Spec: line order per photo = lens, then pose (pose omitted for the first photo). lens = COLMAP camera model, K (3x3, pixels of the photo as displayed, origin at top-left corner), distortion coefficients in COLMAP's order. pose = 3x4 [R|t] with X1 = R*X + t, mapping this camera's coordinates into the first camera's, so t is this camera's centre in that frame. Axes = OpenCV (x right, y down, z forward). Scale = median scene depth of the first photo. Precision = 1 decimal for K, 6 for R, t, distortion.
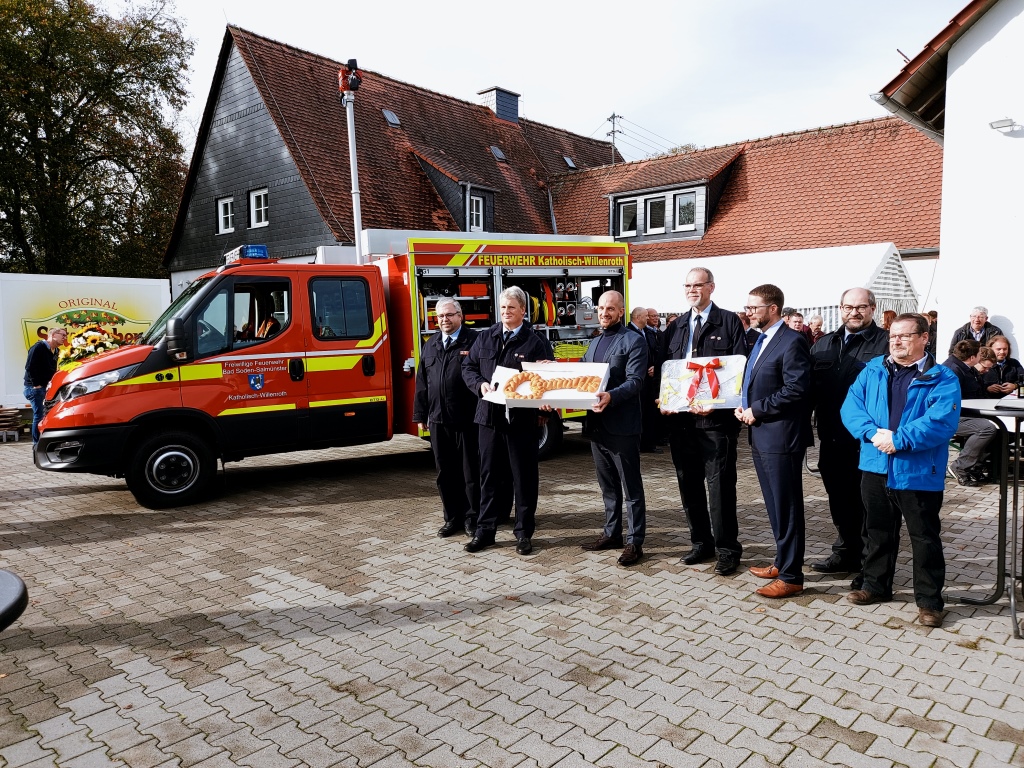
lens RADIAL K [[744.0, 0, 512.0], [0, 744.0, 384.0], [0, 0, 1]] dist [0.028576, -0.001050]
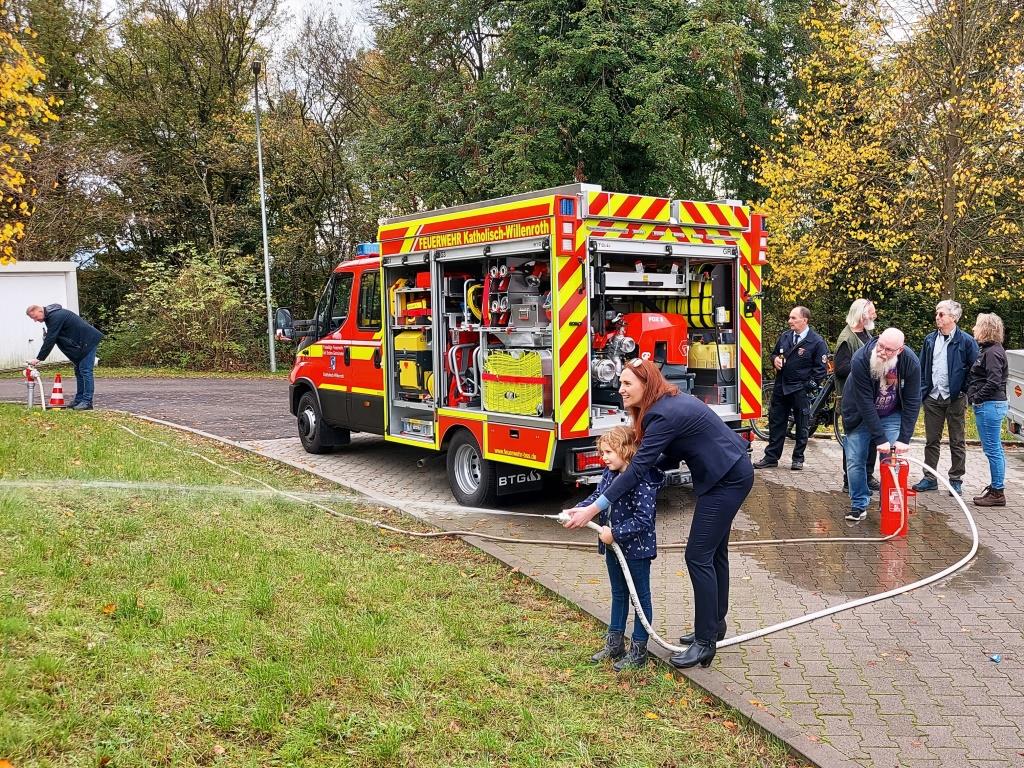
lens RADIAL K [[1044.4, 0, 512.0], [0, 1044.4, 384.0], [0, 0, 1]] dist [0.005801, 0.001730]
pose [[0.044405, 0.106438, -0.993327, 1.055038], [-0.065026, 0.992507, 0.103443, -0.129062], [0.996895, 0.059999, 0.050994, 0.979344]]
